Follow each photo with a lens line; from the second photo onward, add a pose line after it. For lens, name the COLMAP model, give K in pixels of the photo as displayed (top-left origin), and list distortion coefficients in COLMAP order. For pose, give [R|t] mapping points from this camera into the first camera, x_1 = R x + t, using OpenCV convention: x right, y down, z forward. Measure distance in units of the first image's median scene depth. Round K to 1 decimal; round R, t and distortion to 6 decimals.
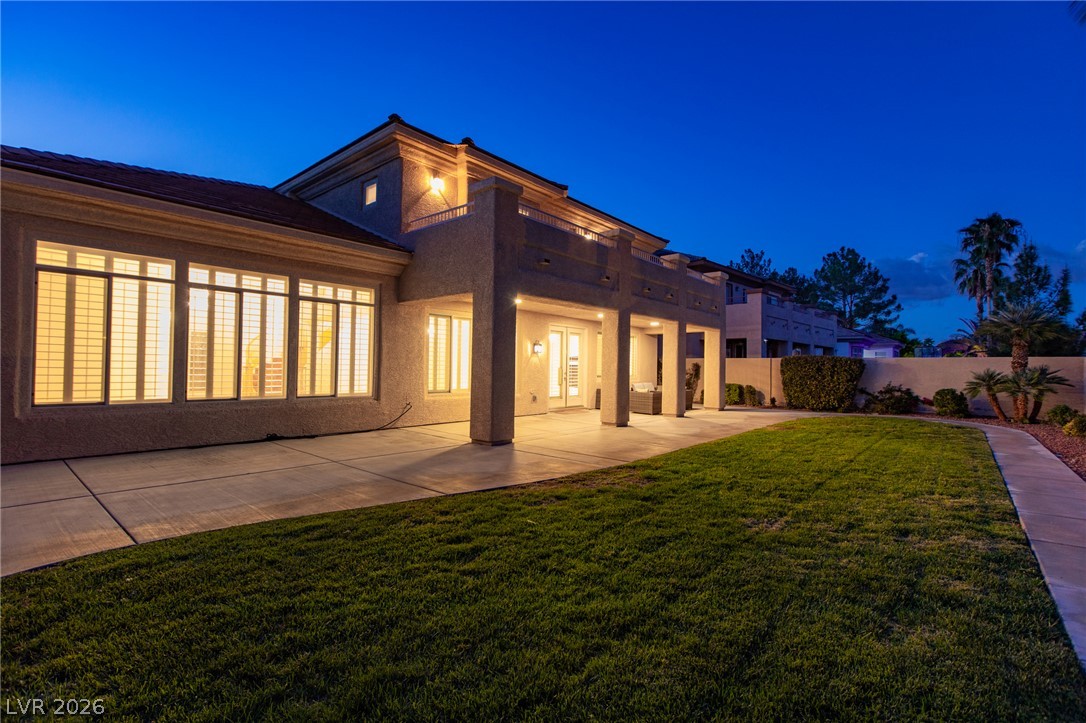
lens RADIAL K [[490.2, 0, 543.0], [0, 490.2, 361.5], [0, 0, 1]] dist [-0.003032, -0.000343]
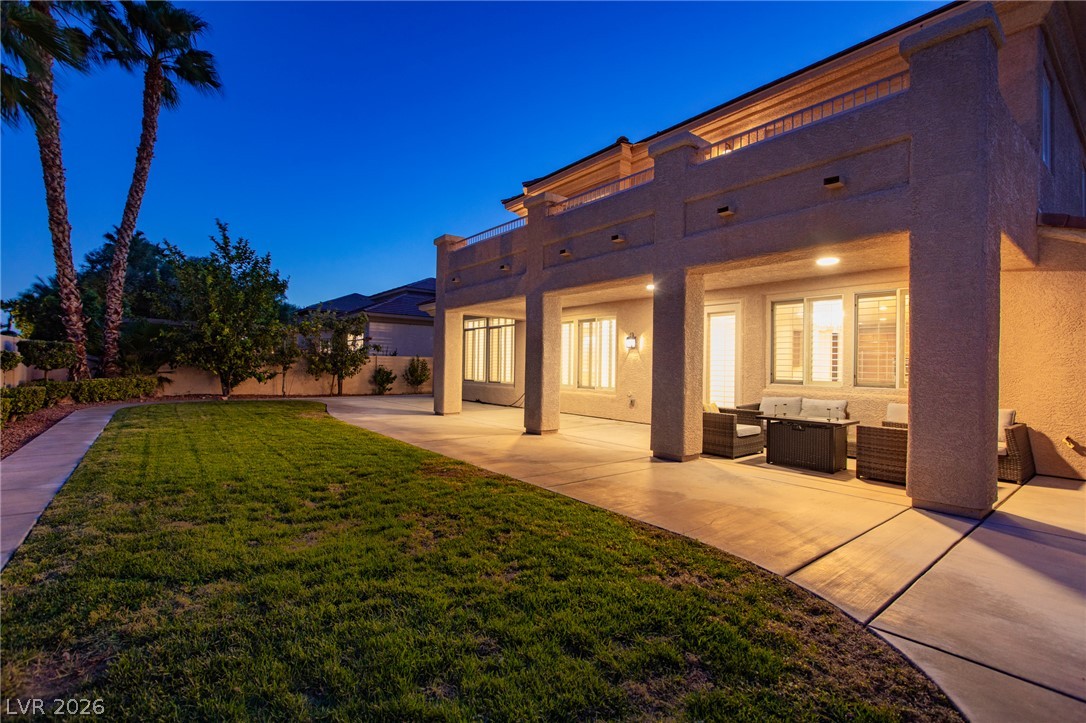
lens RADIAL K [[490.2, 0, 543.0], [0, 490.2, 361.5], [0, 0, 1]] dist [-0.003032, -0.000343]
pose [[-0.196148, -0.021125, -0.980347, 1.203082], [-0.000314, 0.999769, -0.021480, 0.034072], [0.980574, -0.003905, -0.196110, 1.475717]]
